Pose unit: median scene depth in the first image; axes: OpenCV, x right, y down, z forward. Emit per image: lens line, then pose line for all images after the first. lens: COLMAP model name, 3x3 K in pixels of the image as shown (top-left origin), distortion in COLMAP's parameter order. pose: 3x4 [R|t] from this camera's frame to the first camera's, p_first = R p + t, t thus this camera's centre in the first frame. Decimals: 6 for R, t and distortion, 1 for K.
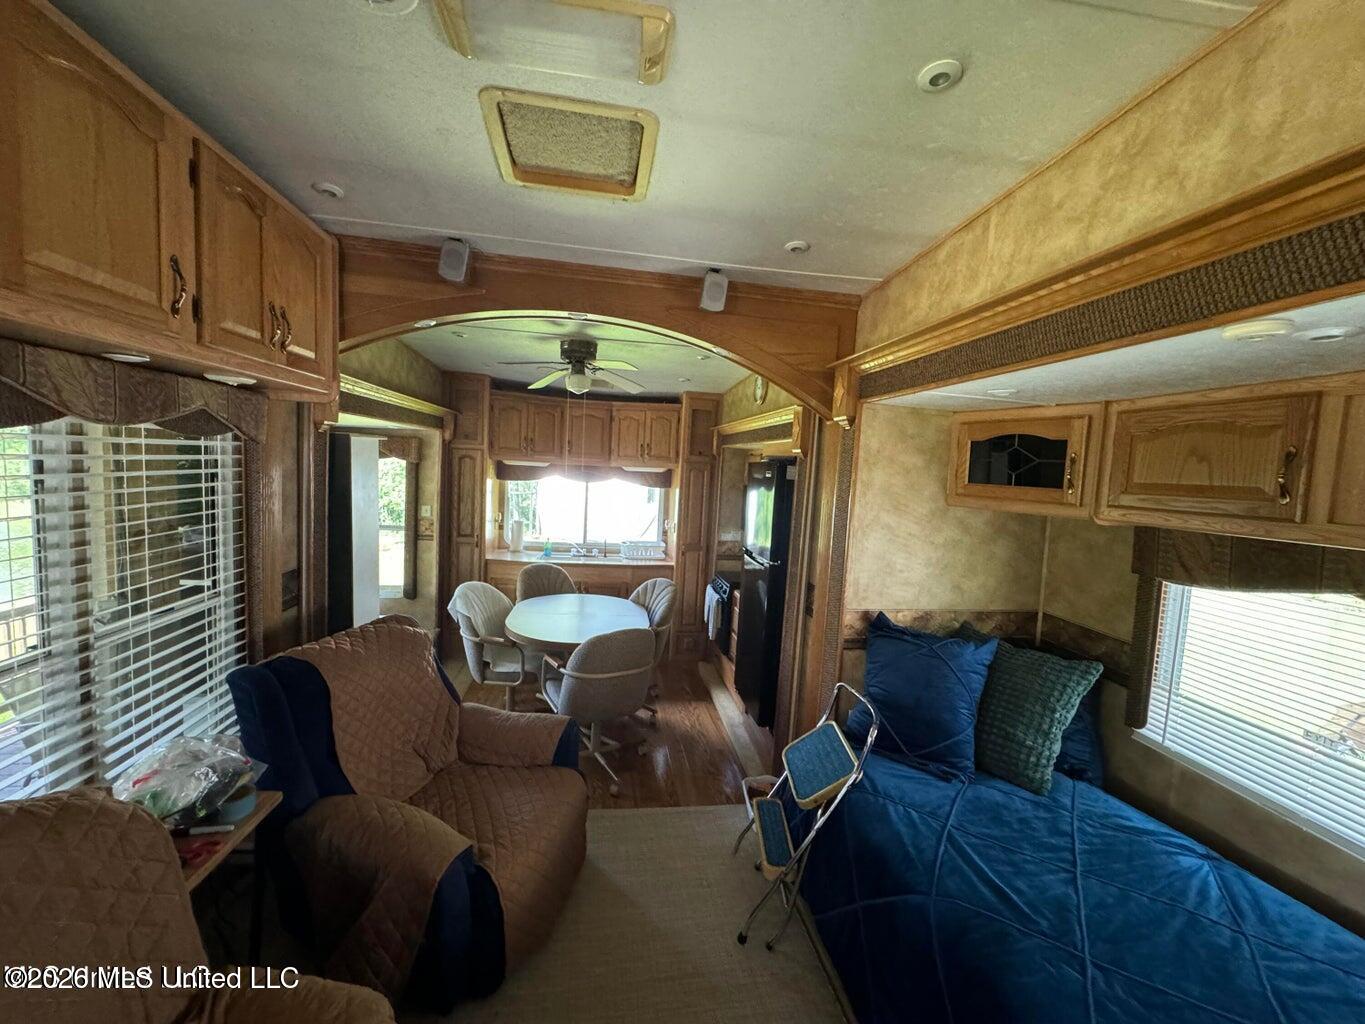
lens RADIAL K [[545.7, 0, 682.5], [0, 545.7, 512.0], [0, 0, 1]] dist [-0.000265, 0.000625]
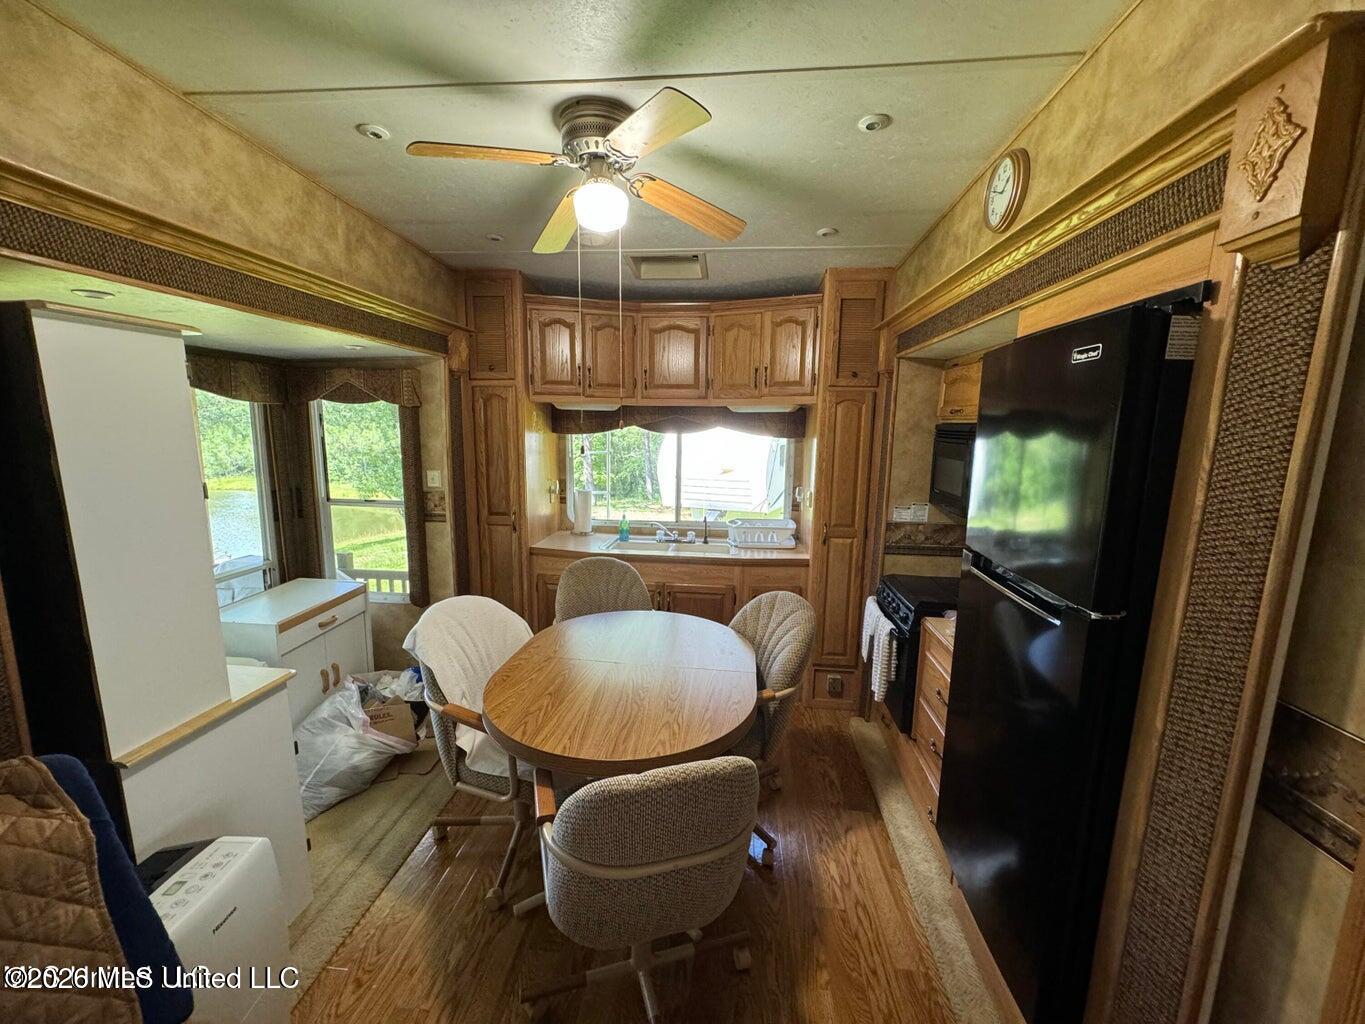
lens RADIAL K [[545.7, 0, 682.5], [0, 545.7, 512.0], [0, 0, 1]] dist [-0.000265, 0.000625]
pose [[0.969082, -0.001255, -0.246737, -0.002643], [0.016908, 0.997974, 0.061333, 0.002512], [0.246161, -0.063608, 0.967140, 0.393767]]
